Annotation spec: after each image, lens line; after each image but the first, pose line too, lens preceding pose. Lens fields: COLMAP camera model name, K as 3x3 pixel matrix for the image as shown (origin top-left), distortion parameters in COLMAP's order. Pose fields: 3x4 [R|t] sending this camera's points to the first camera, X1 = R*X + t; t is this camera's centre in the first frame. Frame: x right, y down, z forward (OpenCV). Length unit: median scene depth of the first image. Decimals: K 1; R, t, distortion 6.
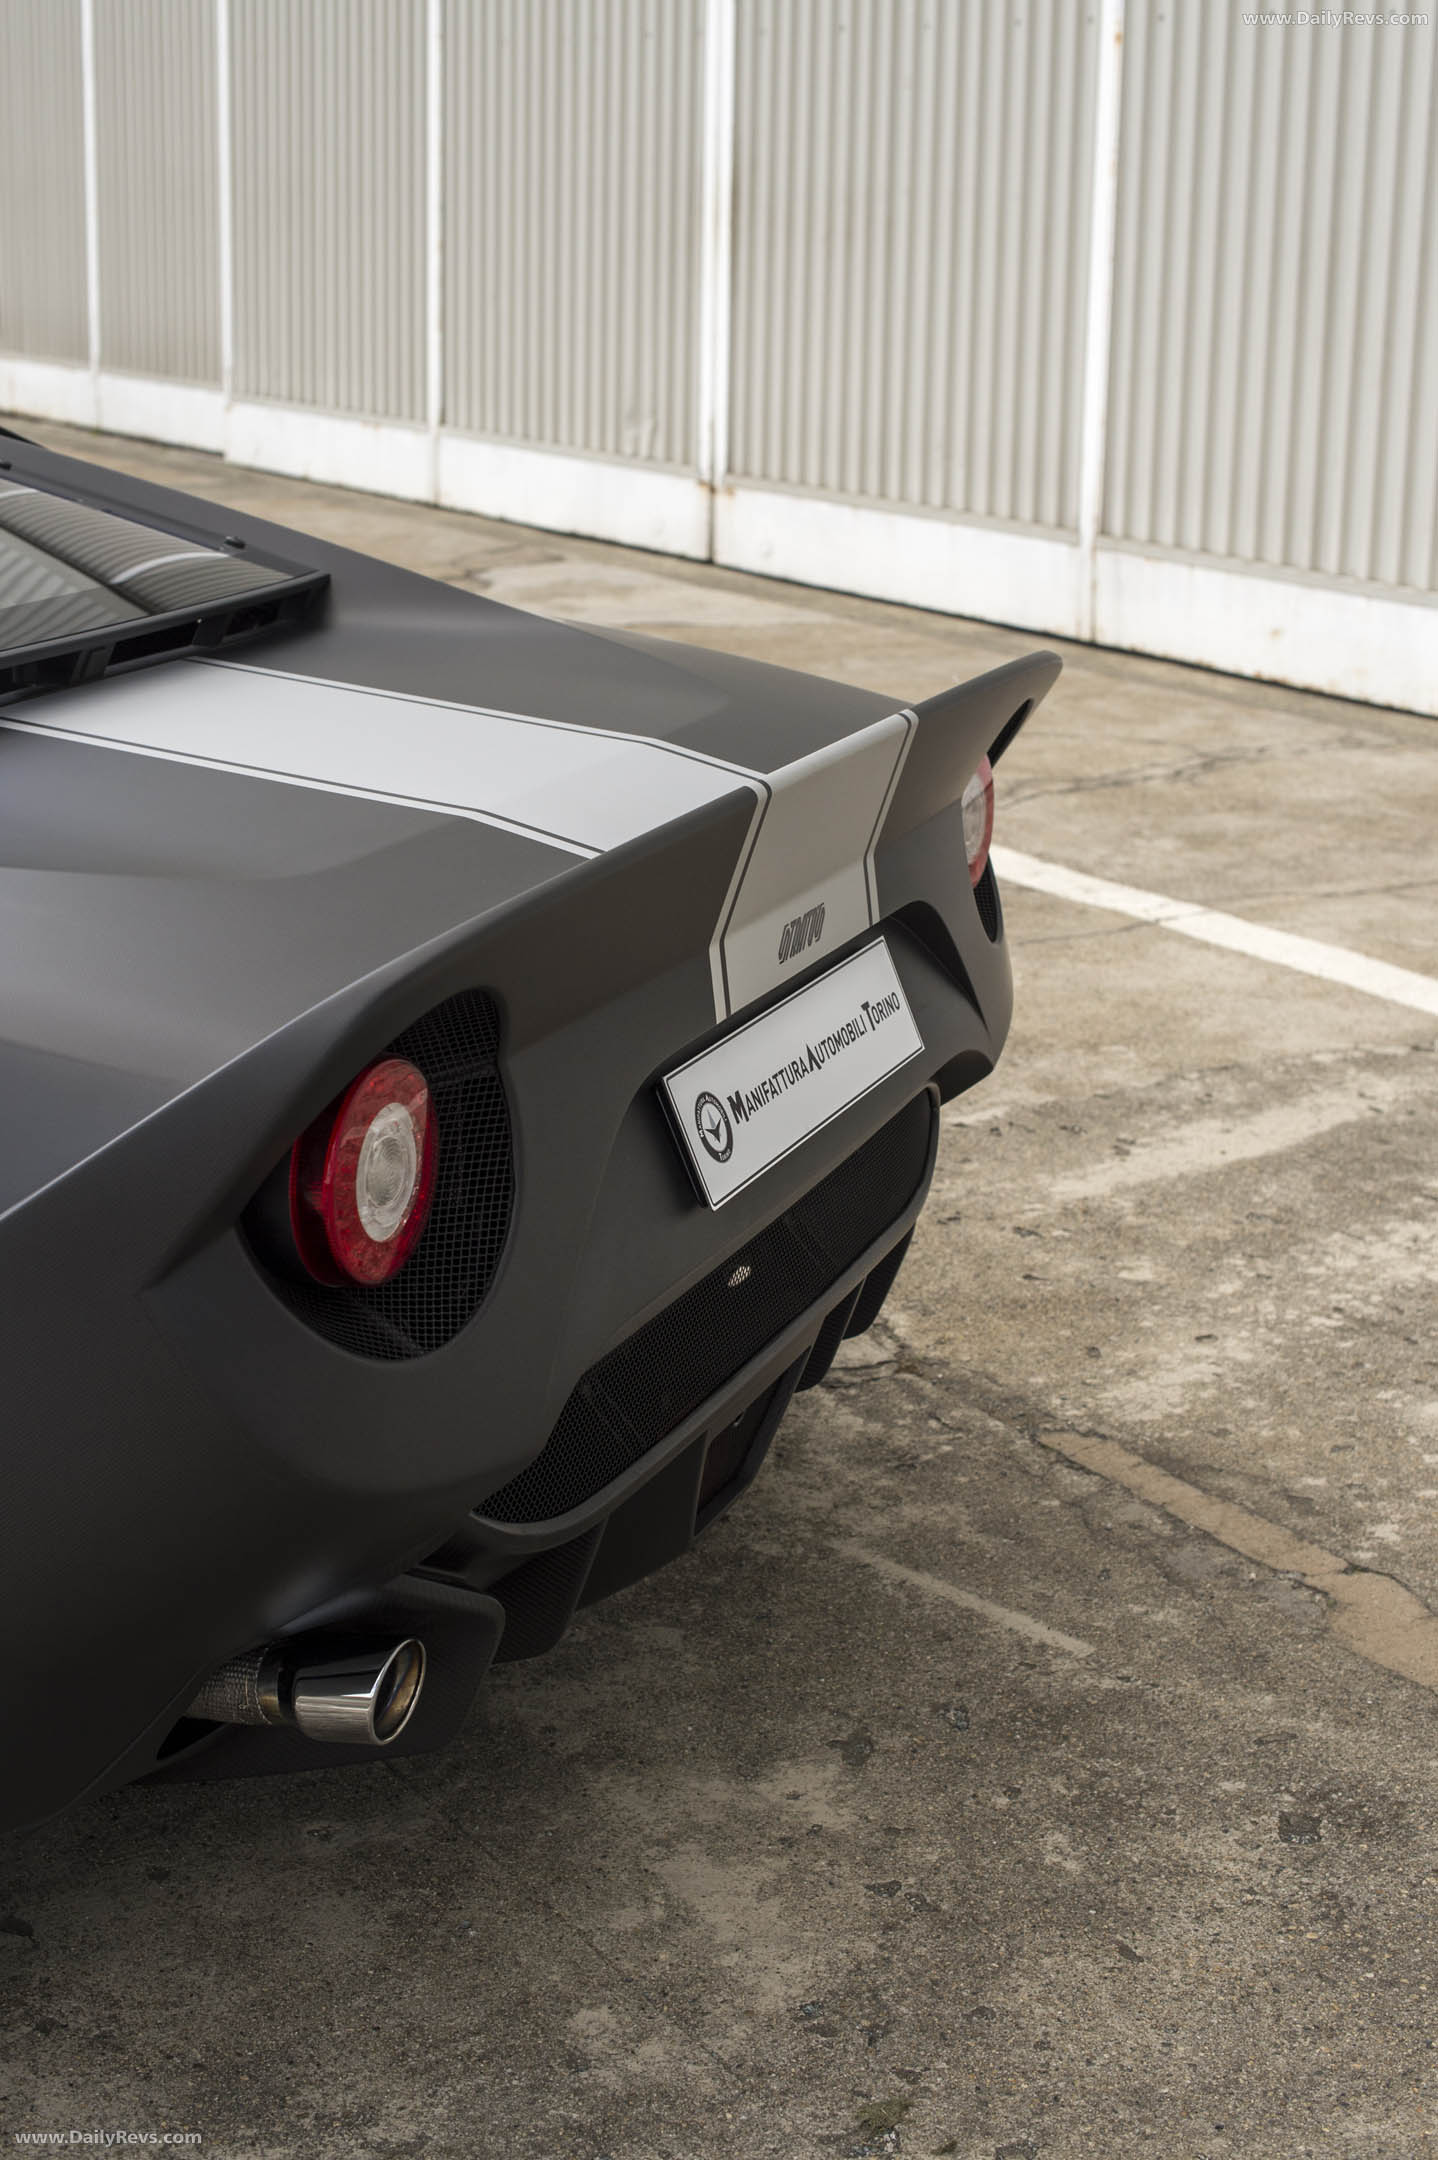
lens RADIAL K [[3119.9, 0, 719.0], [0, 3119.9, 1080.0], [0, 0, 1]] dist [-0.116768, -0.001112]
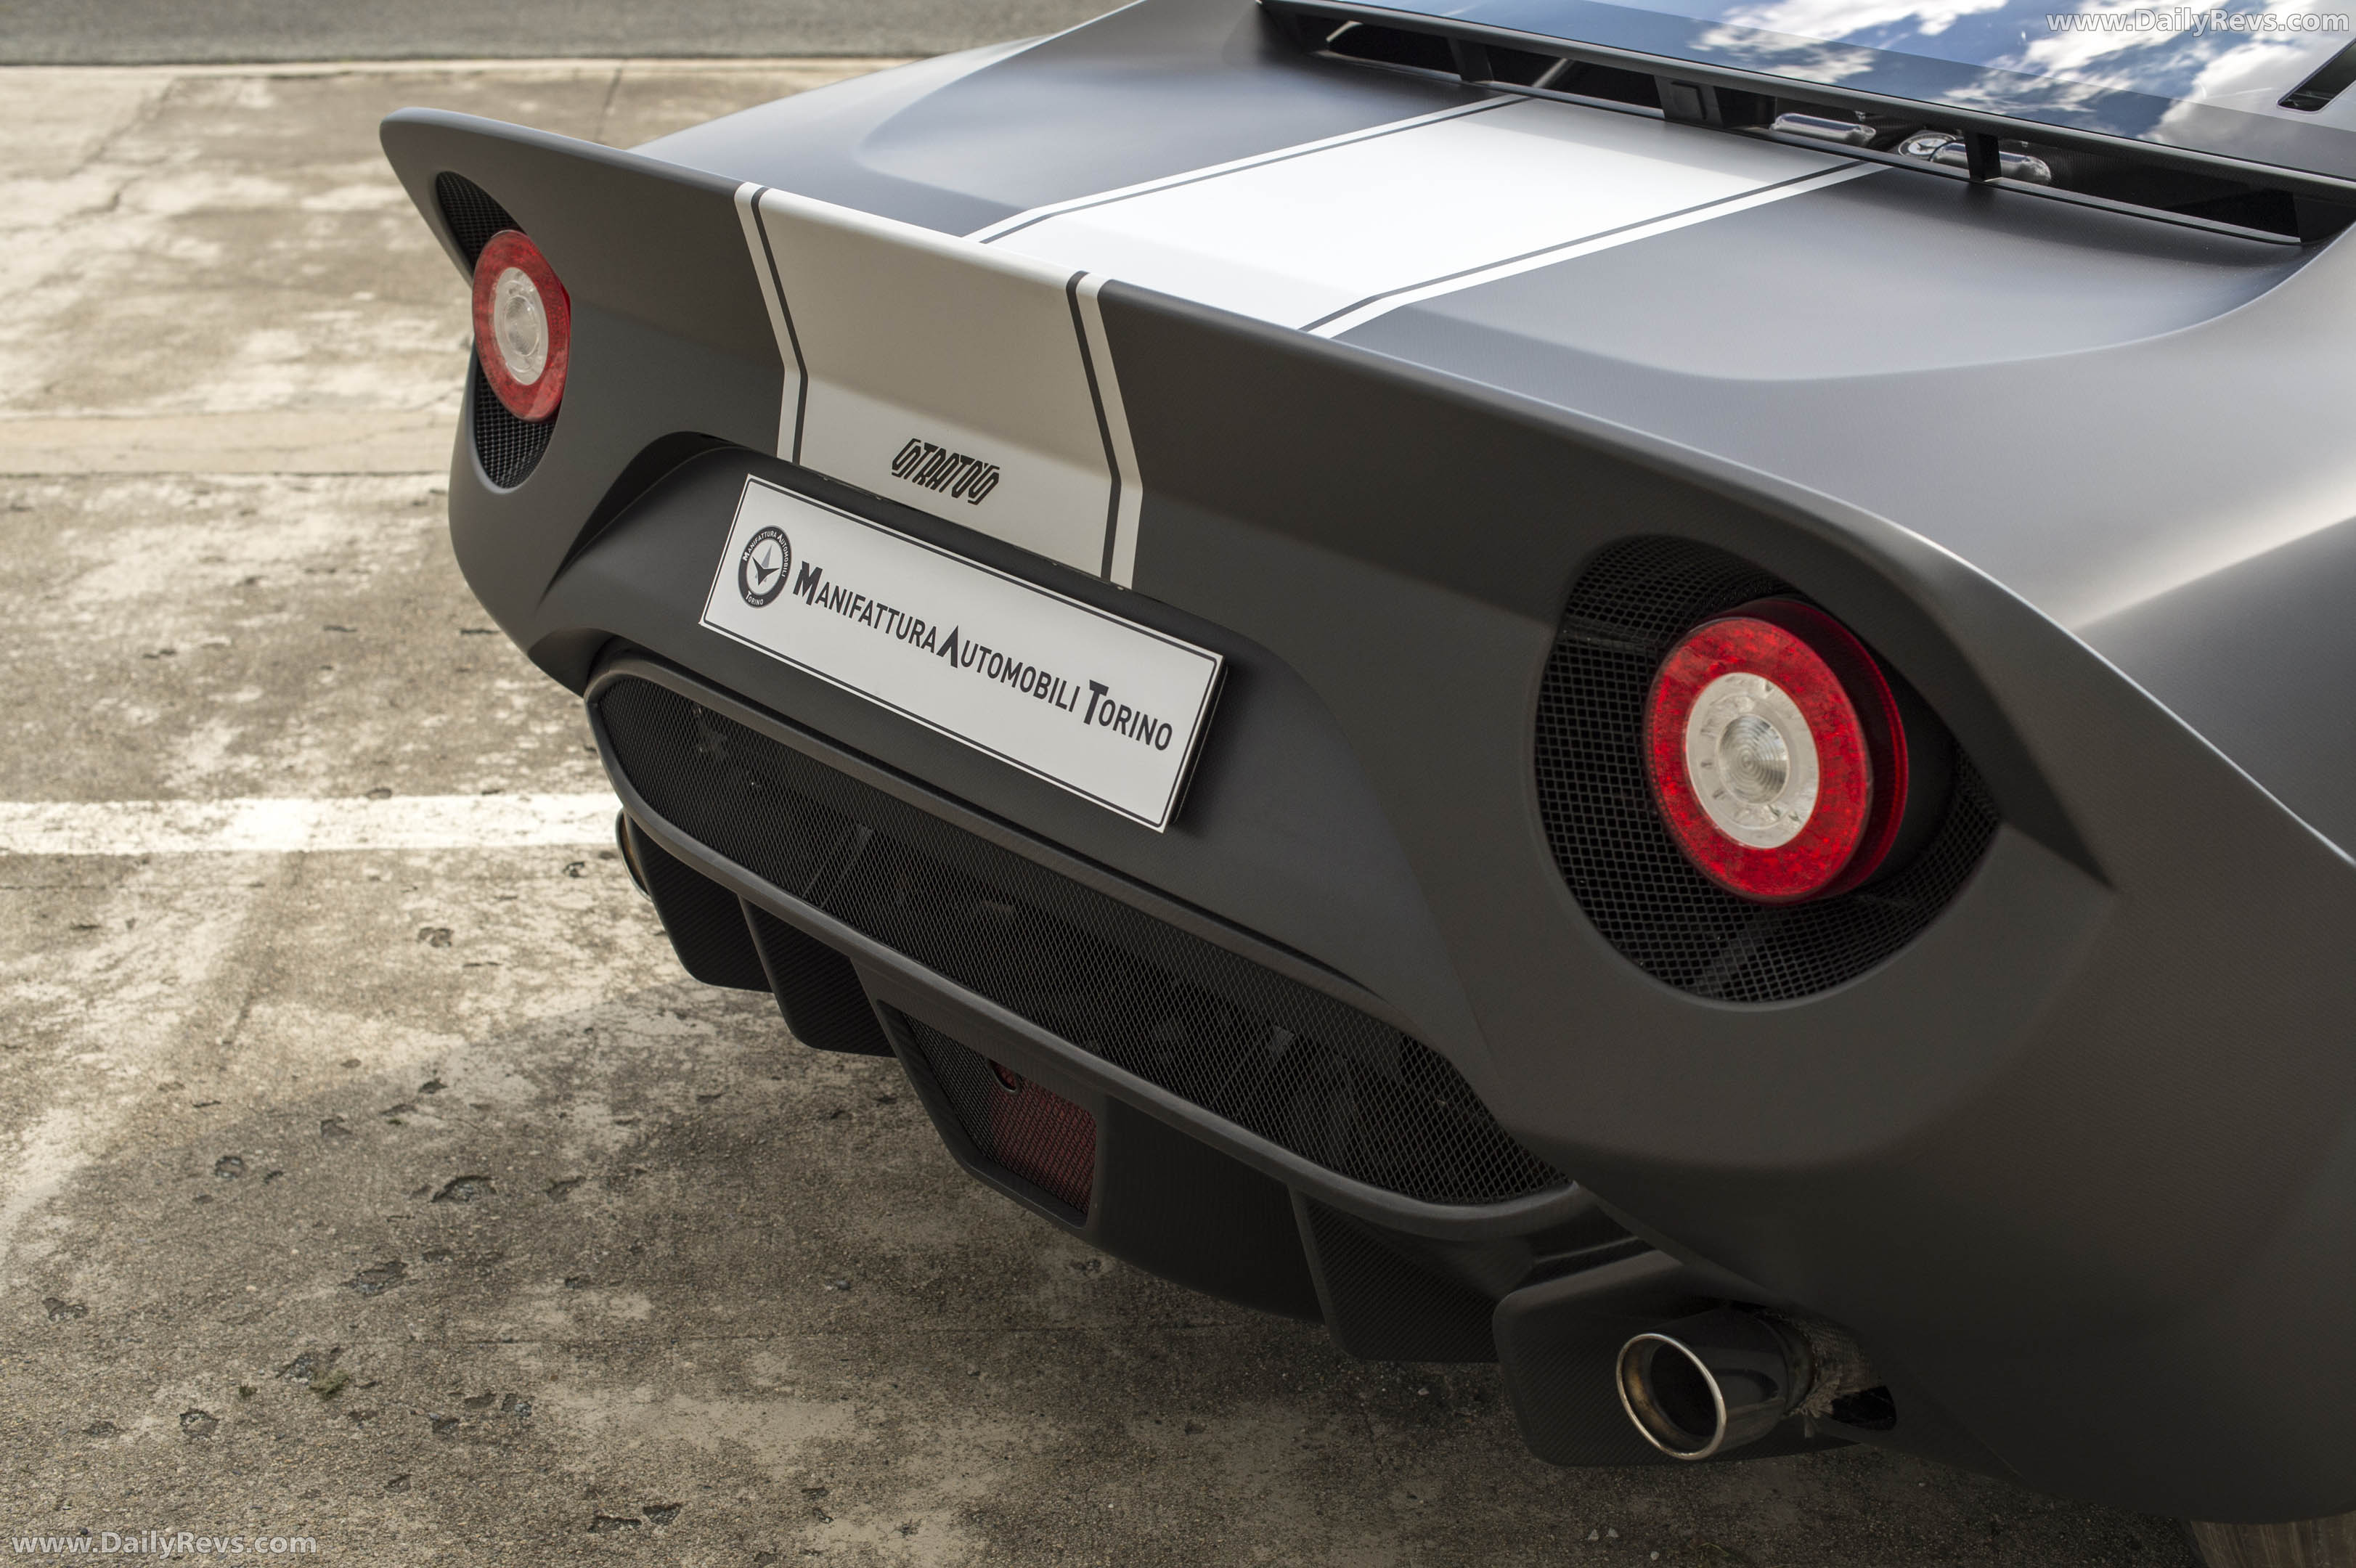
lens RADIAL K [[3356.2, 0, 1178.0], [0, 3356.2, 784.0], [0, 0, 1]] dist [-0.116326, -0.053992]
pose [[-0.452866, 0.288414, -0.843641, 0.727170], [-0.283731, 0.850420, 0.443038, -0.367701], [0.845227, 0.440004, -0.303295, 1.348929]]
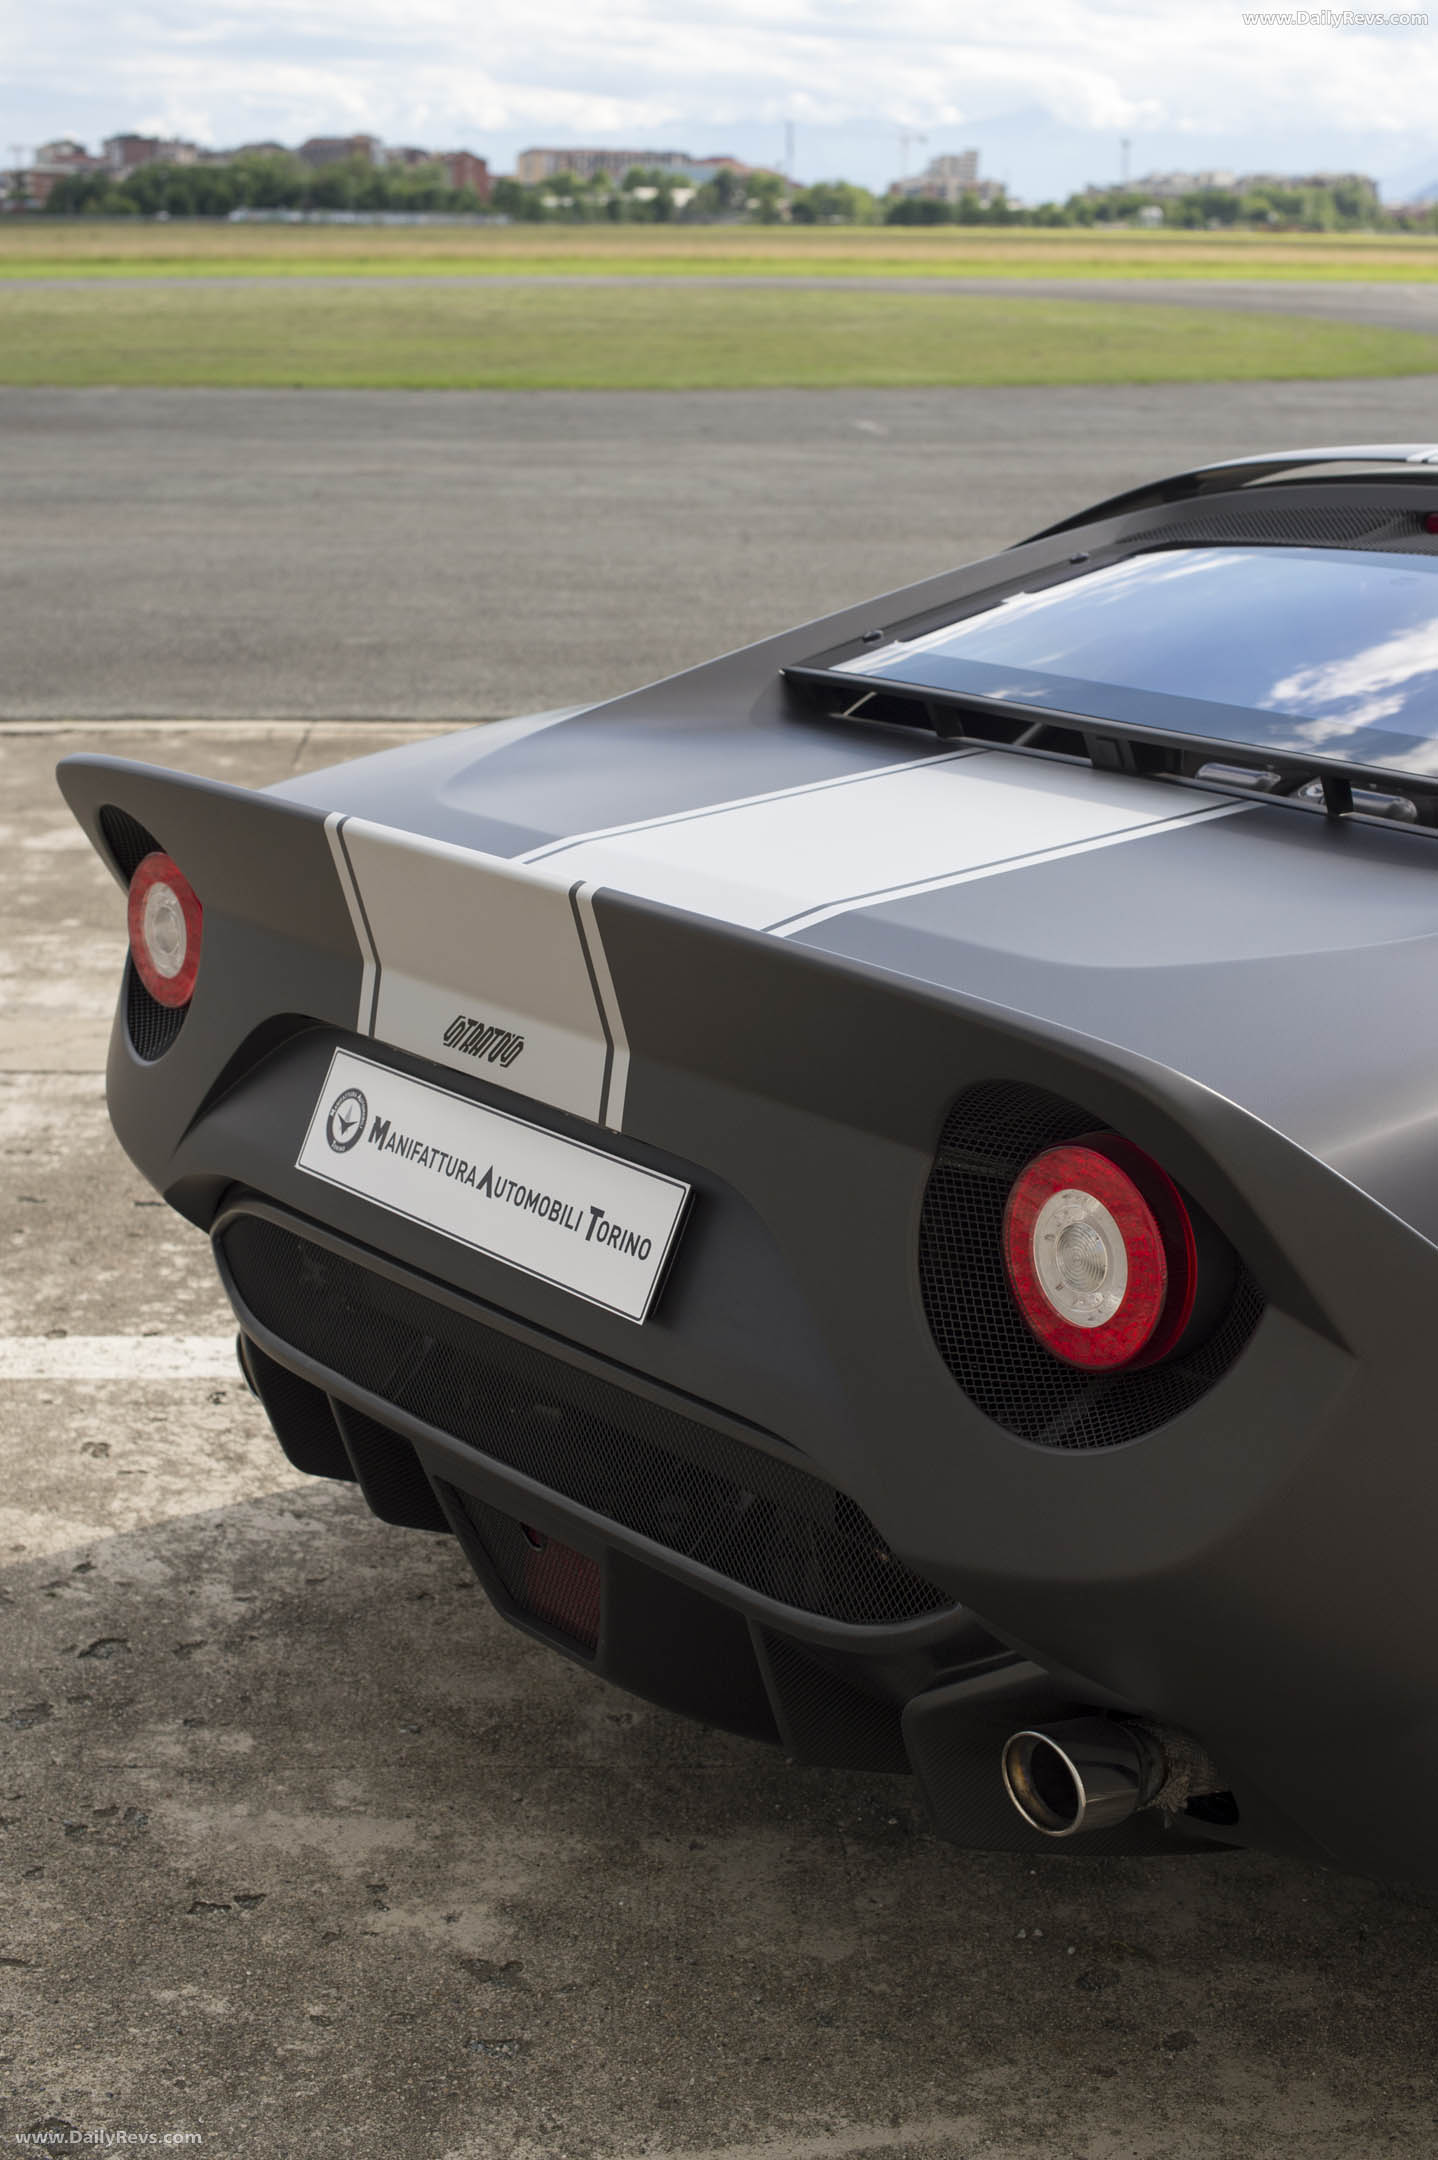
lens RADIAL K [[3119.9, 0, 719.0], [0, 3119.9, 1080.0], [0, 0, 1]] dist [-0.116768, -0.001112]
pose [[-0.488070, 0.198387, -0.849959, 0.821822], [-0.276472, 0.888537, 0.366149, -0.414222], [0.827859, 0.413696, -0.378820, 1.447740]]
